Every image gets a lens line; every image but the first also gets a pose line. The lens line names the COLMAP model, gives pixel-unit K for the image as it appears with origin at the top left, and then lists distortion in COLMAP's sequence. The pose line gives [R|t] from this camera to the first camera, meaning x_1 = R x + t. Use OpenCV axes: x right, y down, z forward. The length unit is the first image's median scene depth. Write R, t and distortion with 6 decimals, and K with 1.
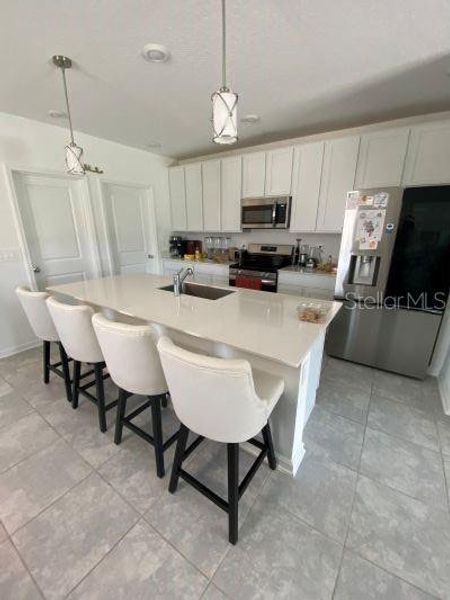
lens RADIAL K [[244.9, 0, 224.9], [0, 244.9, 301.6], [0, 0, 1]] dist [0.024981, -0.021691]
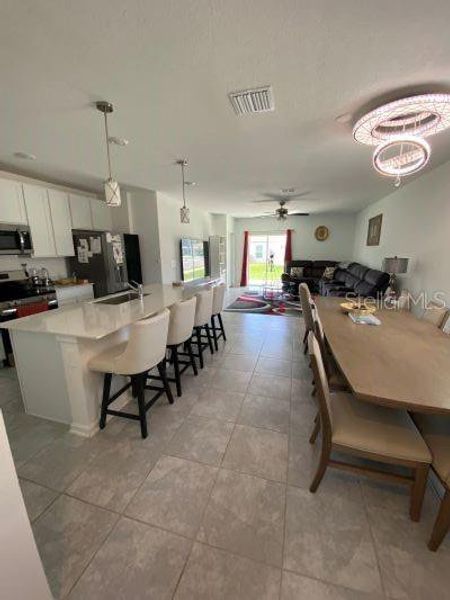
lens RADIAL K [[244.9, 0, 224.9], [0, 244.9, 301.6], [0, 0, 1]] dist [0.024981, -0.021691]
pose [[-0.311603, -0.198058, 0.929342, -1.097985], [0.286936, 0.912766, 0.290734, -0.185904], [-0.905854, 0.357255, -0.227591, 0.577918]]
